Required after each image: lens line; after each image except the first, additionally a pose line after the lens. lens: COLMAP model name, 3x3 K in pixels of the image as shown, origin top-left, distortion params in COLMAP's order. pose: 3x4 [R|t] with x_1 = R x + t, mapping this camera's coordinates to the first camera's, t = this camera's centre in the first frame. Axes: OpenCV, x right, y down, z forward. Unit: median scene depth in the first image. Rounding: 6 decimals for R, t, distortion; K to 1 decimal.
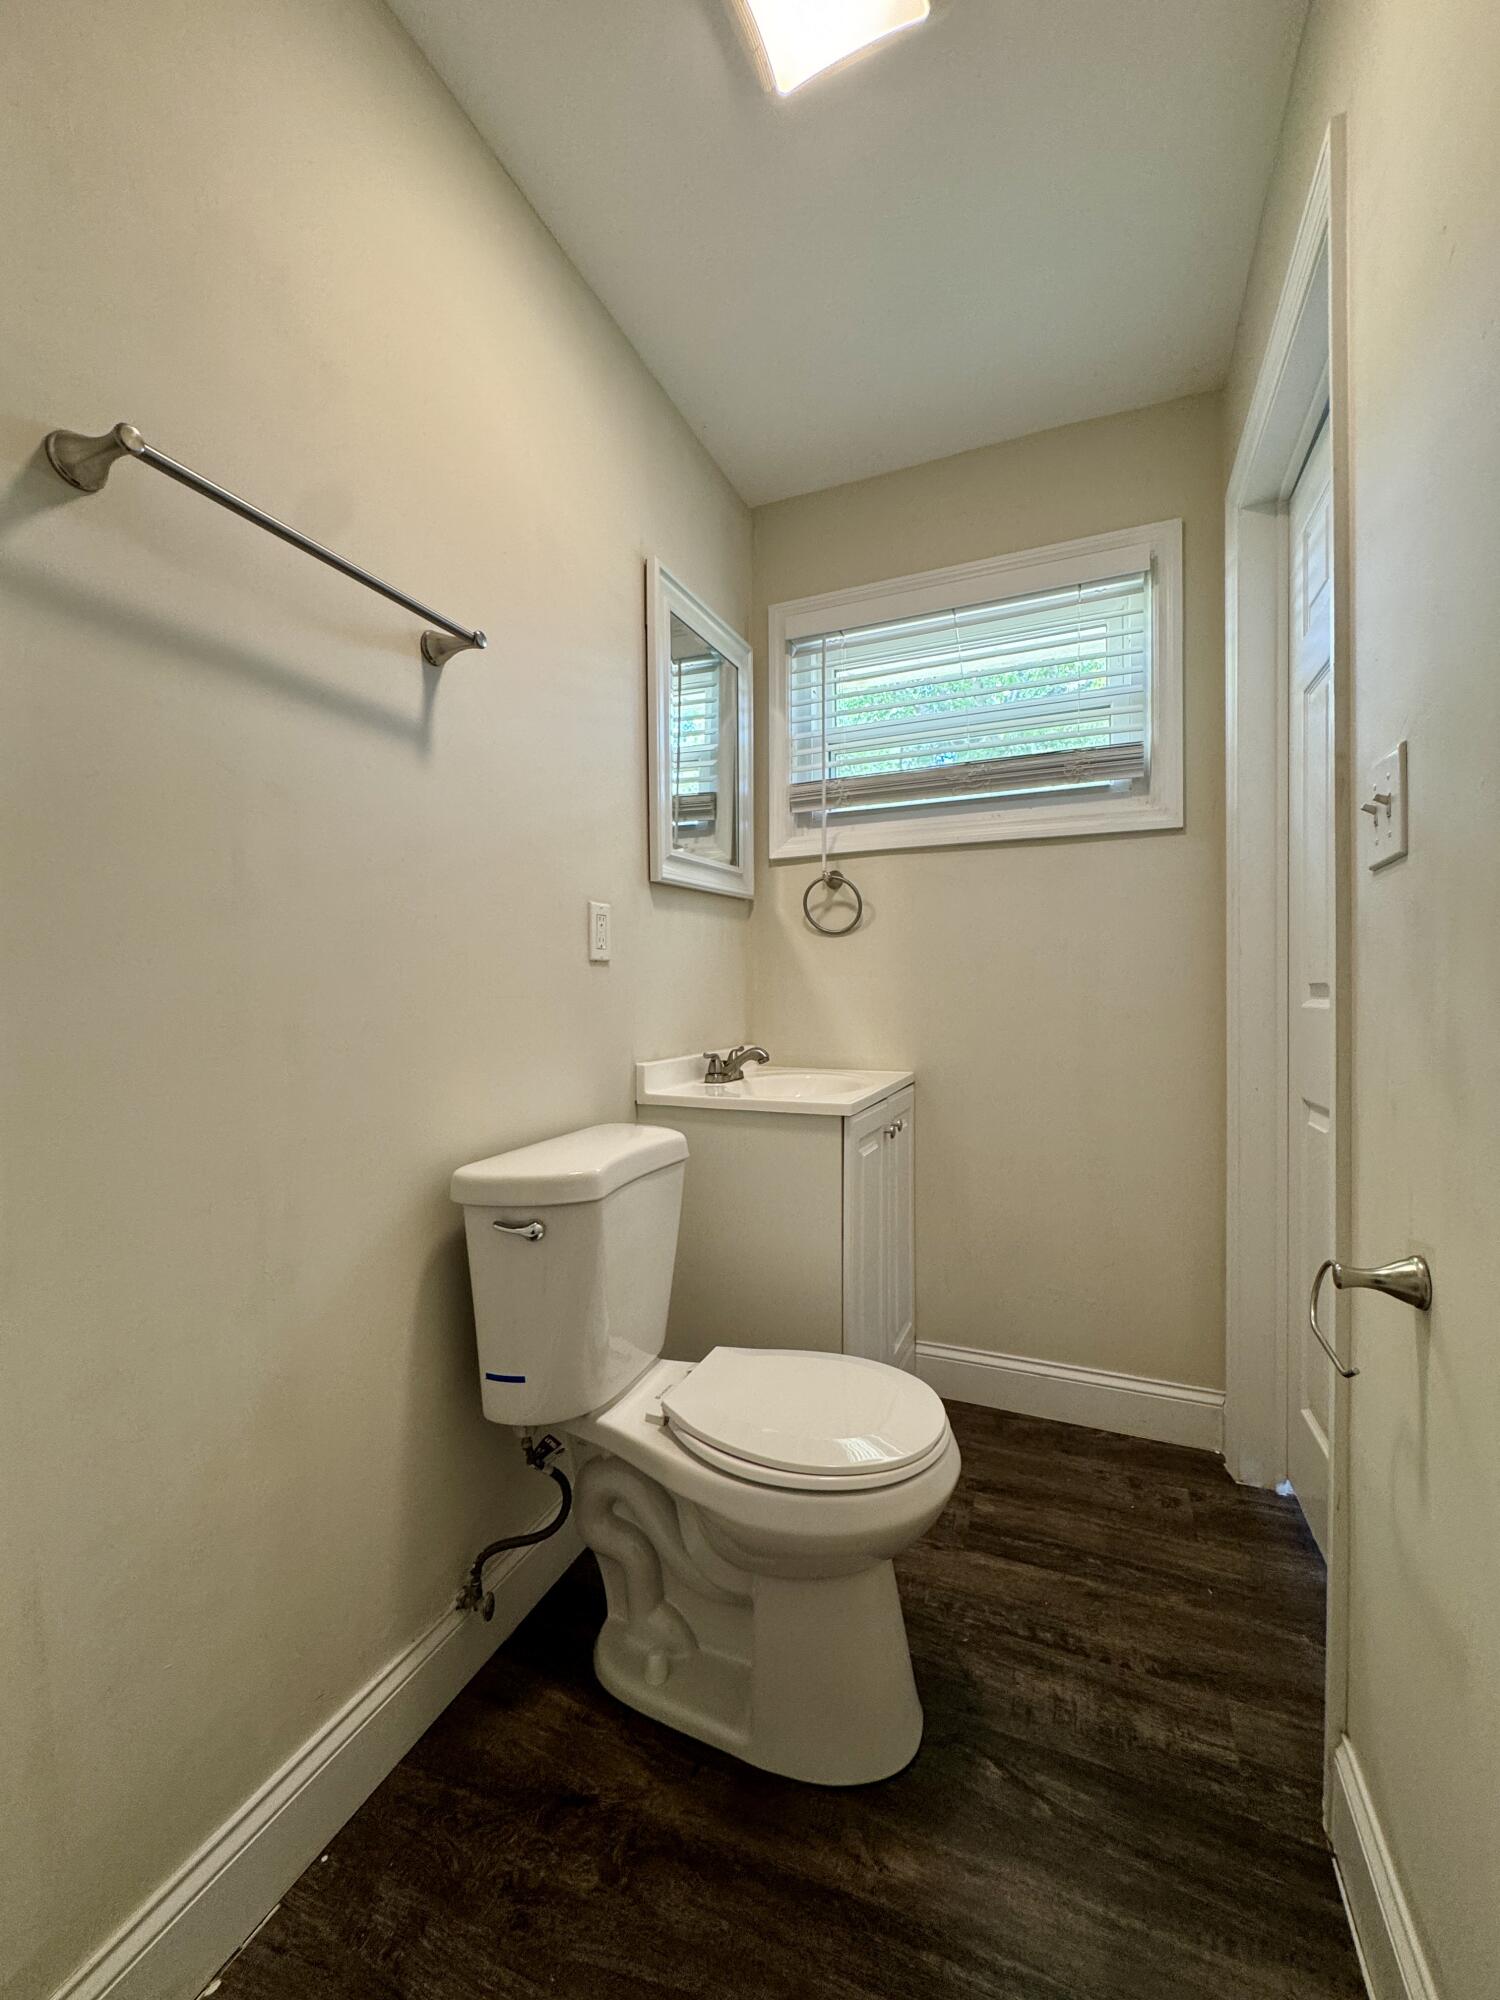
lens RADIAL K [[809.9, 0, 745.3], [0, 809.9, 1005.4], [0, 0, 1]] dist [0.002549, 0.000887]
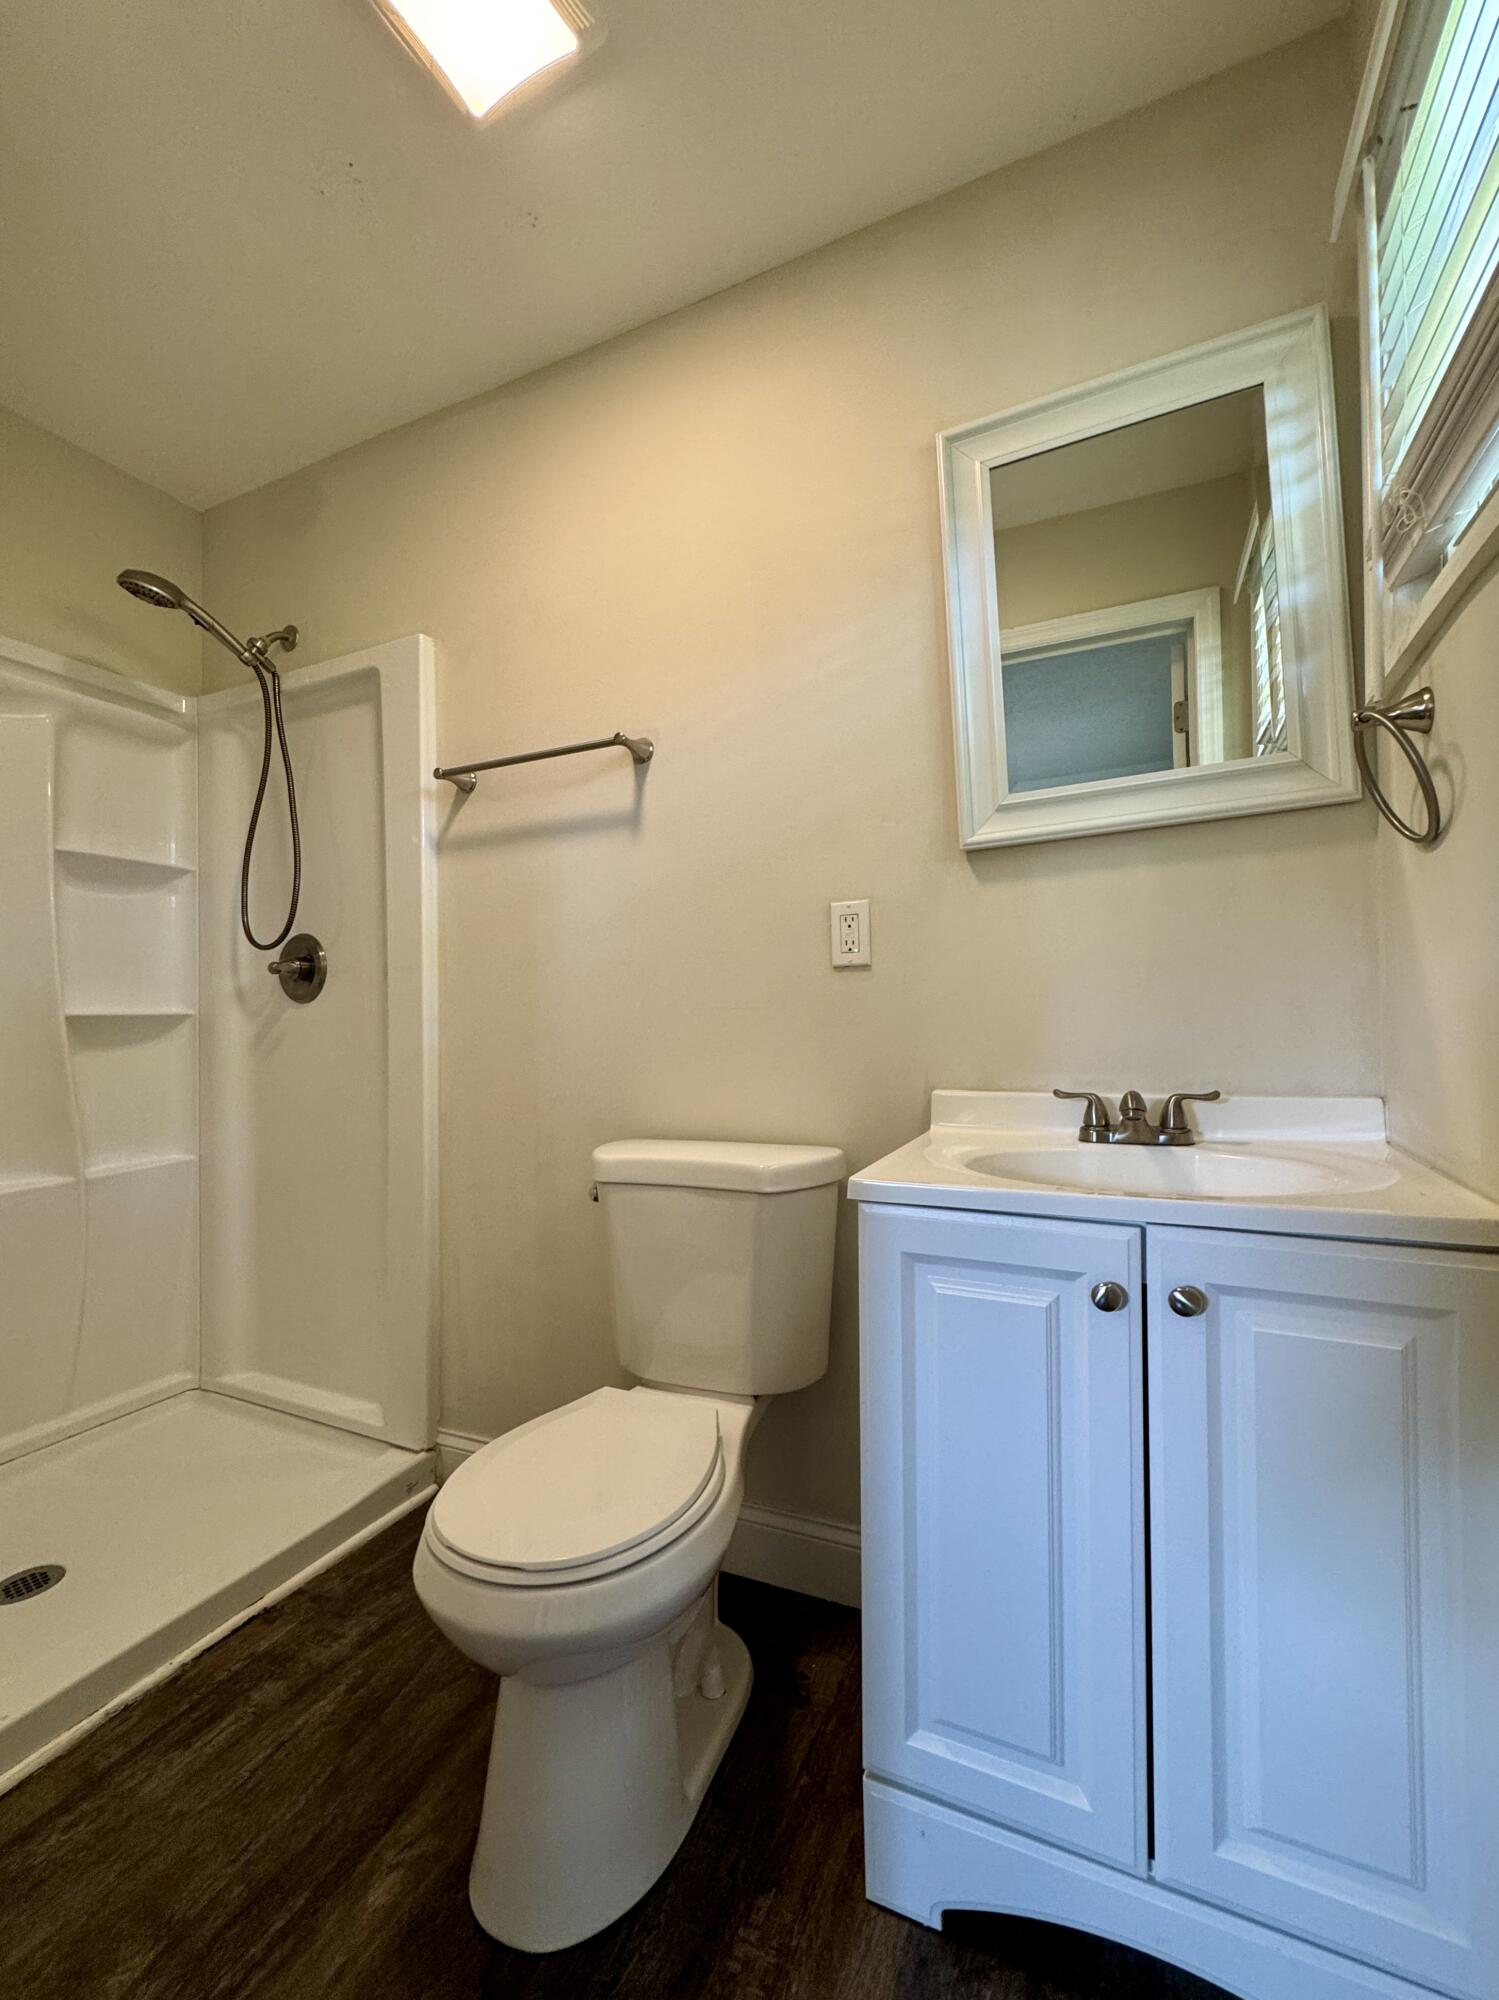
lens RADIAL K [[817.2, 0, 733.8], [0, 817.2, 1004.5], [0, 0, 1]] dist [-0.001732, 0.000093]
pose [[-0.030117, -0.010219, -0.999494, 0.845839], [0.005107, 0.999933, -0.010378, -0.004325], [0.999533, -0.005417, -0.030063, 1.045017]]
